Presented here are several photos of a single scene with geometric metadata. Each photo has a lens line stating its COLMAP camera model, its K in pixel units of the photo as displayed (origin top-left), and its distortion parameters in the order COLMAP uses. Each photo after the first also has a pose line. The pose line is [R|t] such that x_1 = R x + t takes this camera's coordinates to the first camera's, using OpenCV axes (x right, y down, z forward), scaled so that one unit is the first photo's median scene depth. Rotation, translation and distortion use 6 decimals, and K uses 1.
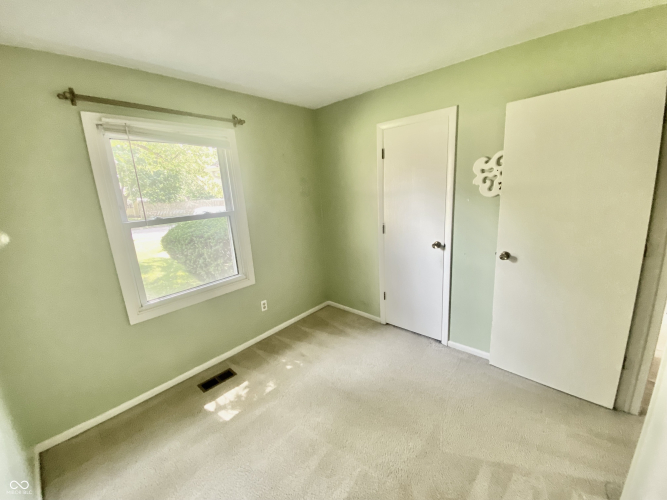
lens RADIAL K [[267.0, 0, 338.2], [0, 267.0, 247.9], [0, 0, 1]] dist [0.038504, -0.025406]
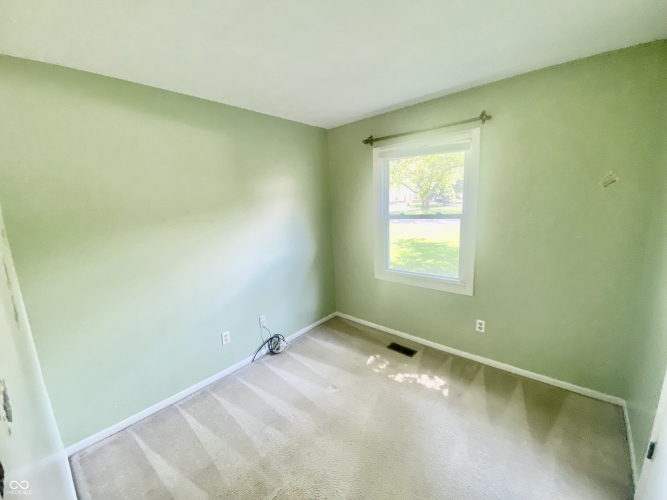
lens RADIAL K [[267.0, 0, 338.2], [0, 267.0, 247.9], [0, 0, 1]] dist [0.038504, -0.025406]
pose [[0.032290, 0.225246, -0.973767, 0.568827], [-0.189412, 0.957999, 0.215317, -0.144177], [0.981367, 0.177491, 0.073598, 0.502921]]
